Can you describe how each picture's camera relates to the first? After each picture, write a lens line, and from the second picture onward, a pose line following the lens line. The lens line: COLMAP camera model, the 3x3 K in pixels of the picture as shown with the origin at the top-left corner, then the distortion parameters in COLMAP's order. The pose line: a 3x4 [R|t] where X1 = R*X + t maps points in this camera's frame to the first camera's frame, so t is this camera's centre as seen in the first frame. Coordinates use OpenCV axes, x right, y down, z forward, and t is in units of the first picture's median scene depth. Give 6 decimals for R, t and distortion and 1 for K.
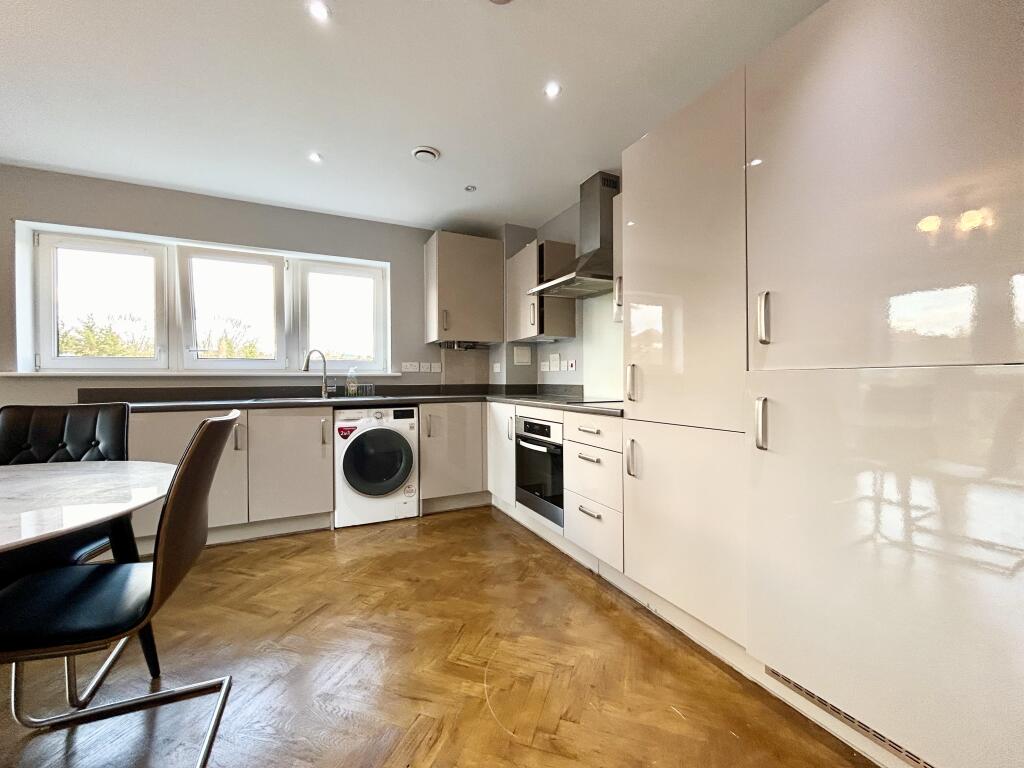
lens RADIAL K [[410.7, 0, 510.0], [0, 410.7, 383.0], [0, 0, 1]] dist [-0.001880, 0.001330]
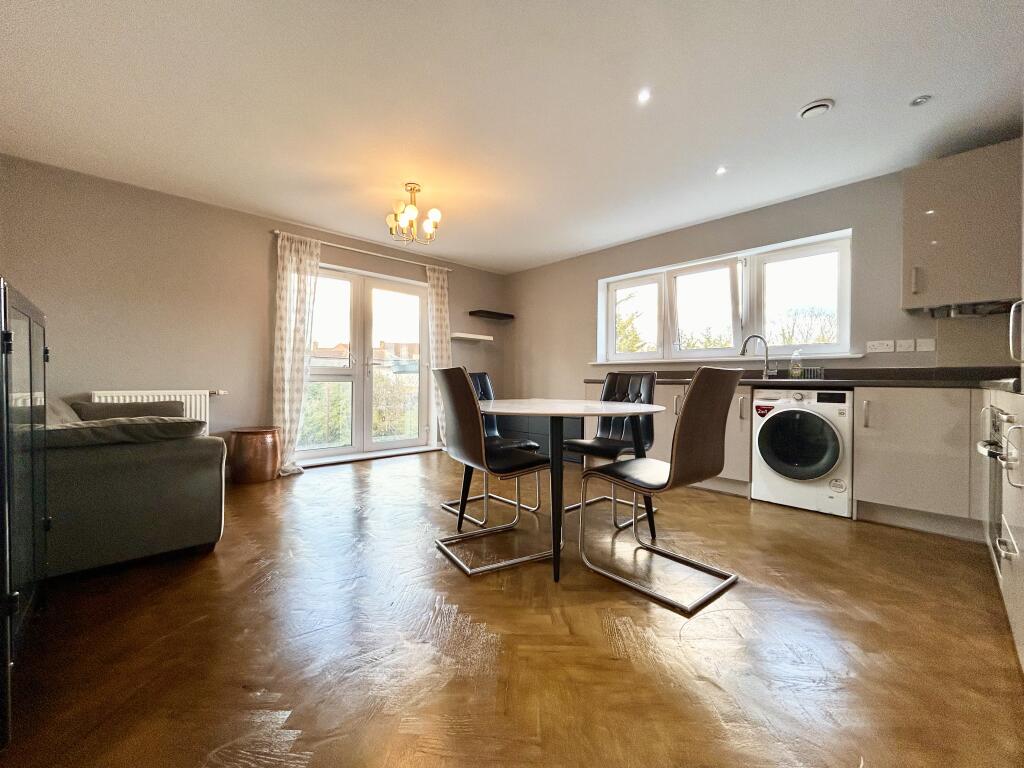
lens RADIAL K [[410.7, 0, 511.5], [0, 410.7, 380.4], [0, 0, 1]] dist [-0.001880, 0.001330]
pose [[0.303523, 0.010243, -0.952769, 0.377269], [-0.018861, 0.999811, 0.004741, 0.046409], [0.952637, 0.016531, 0.303659, 0.062394]]
